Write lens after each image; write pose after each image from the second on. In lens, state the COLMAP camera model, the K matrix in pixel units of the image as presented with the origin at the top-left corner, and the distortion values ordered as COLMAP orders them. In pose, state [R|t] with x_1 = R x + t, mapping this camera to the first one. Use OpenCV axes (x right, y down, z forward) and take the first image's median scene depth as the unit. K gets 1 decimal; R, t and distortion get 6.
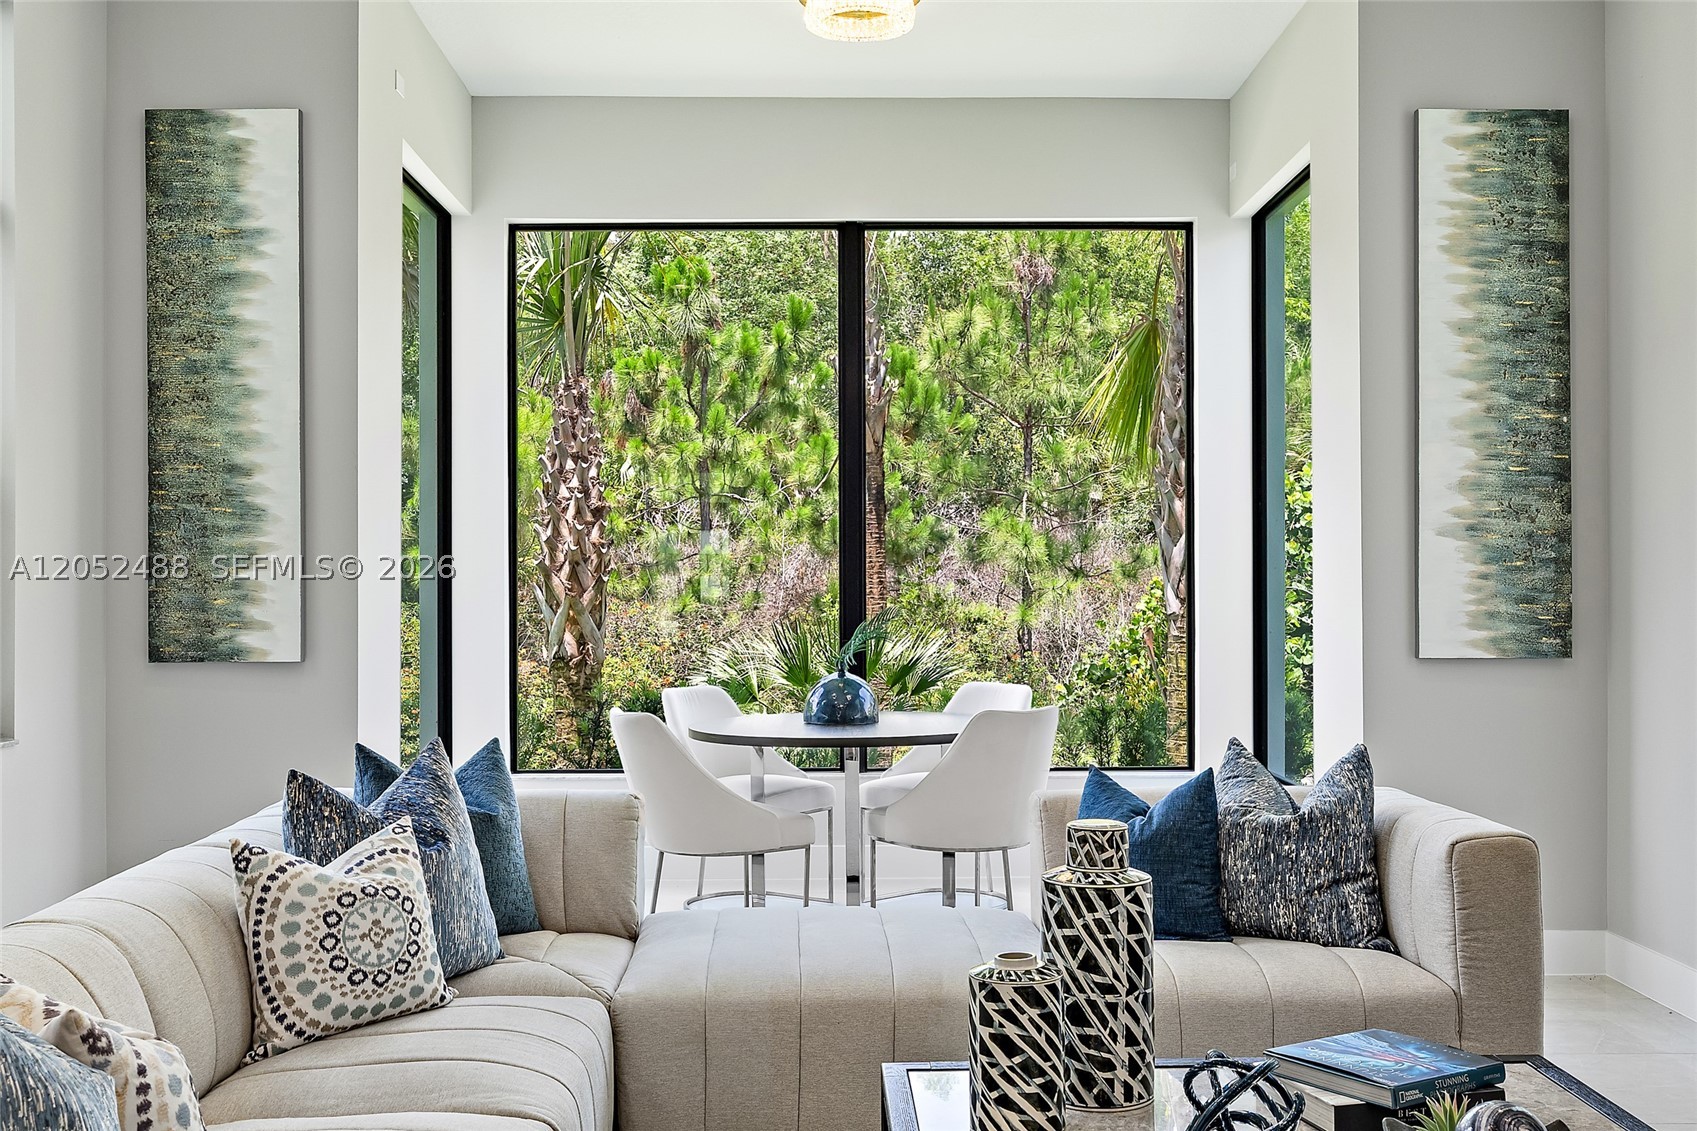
lens RADIAL K [[1740.6, 0, 848.5], [0, 1740.6, 565.5], [0, 0, 1]] dist [0.001339, -0.002602]
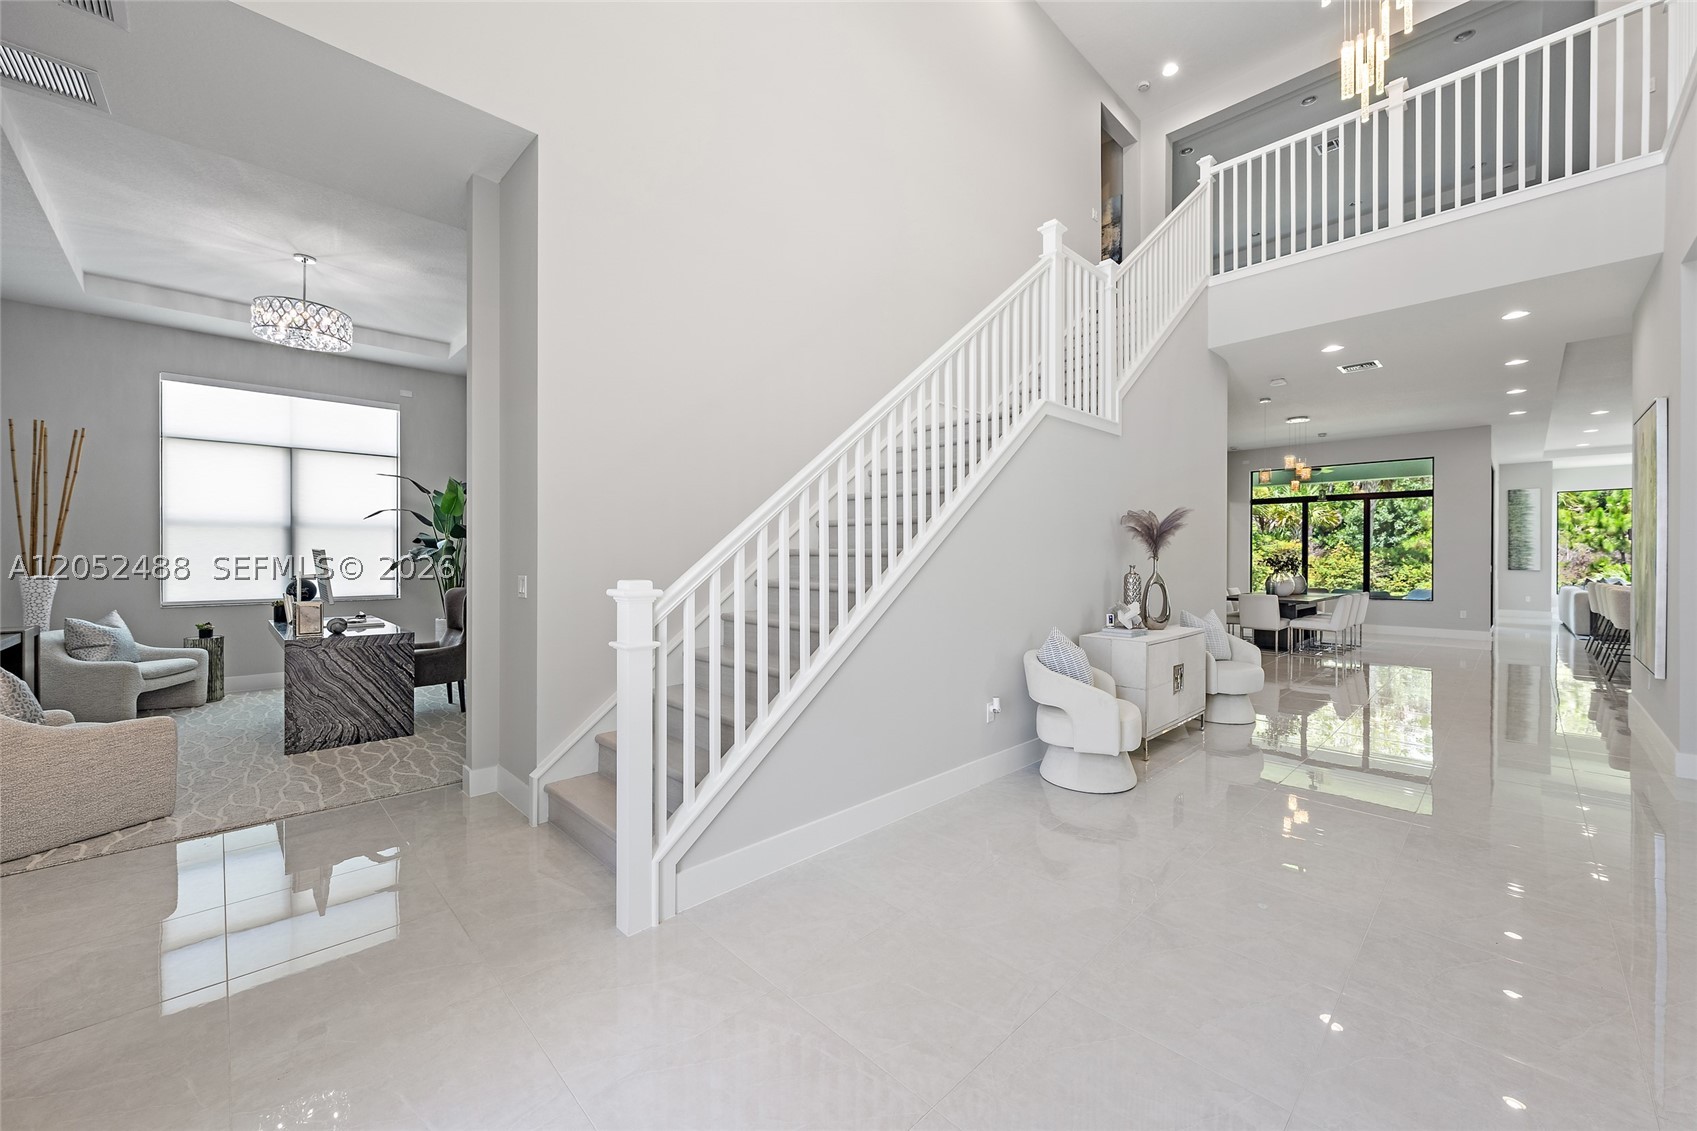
lens RADIAL K [[655.4, 0, 849.3], [0, 655.4, 558.7], [0, 0, 1]] dist [-0.001474, -0.000114]
pose [[0.689515, 0.008531, -0.724221, -0.322042], [0.001528, 0.999911, 0.013233, -0.027380], [0.724270, -0.010231, 0.689441, -2.681117]]
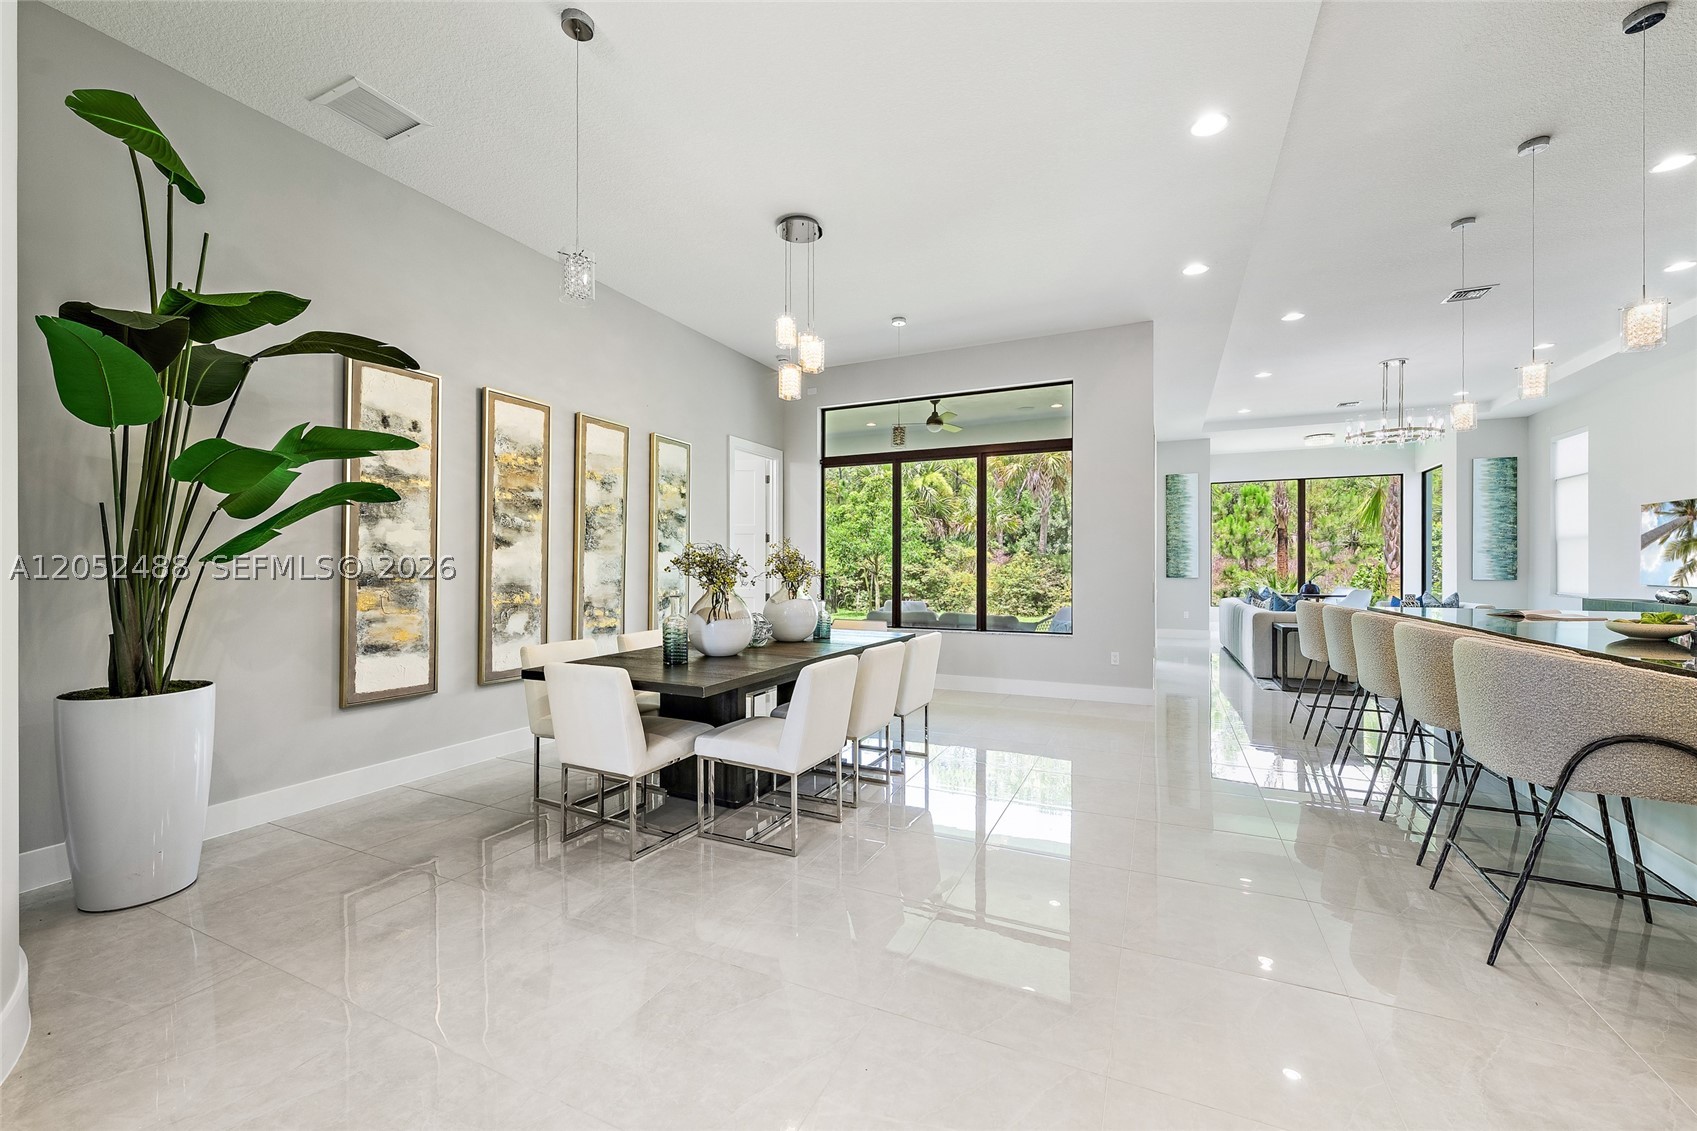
lens RADIAL K [[673.4, 0, 848.5], [0, 673.4, 565.5], [0, 0, 1]] dist [-0.000623, -0.000091]
pose [[0.900950, 0.002415, -0.433916, -0.382339], [0.000879, 0.999972, 0.007389, 0.002136], [0.433922, -0.007039, 0.900923, -1.301606]]
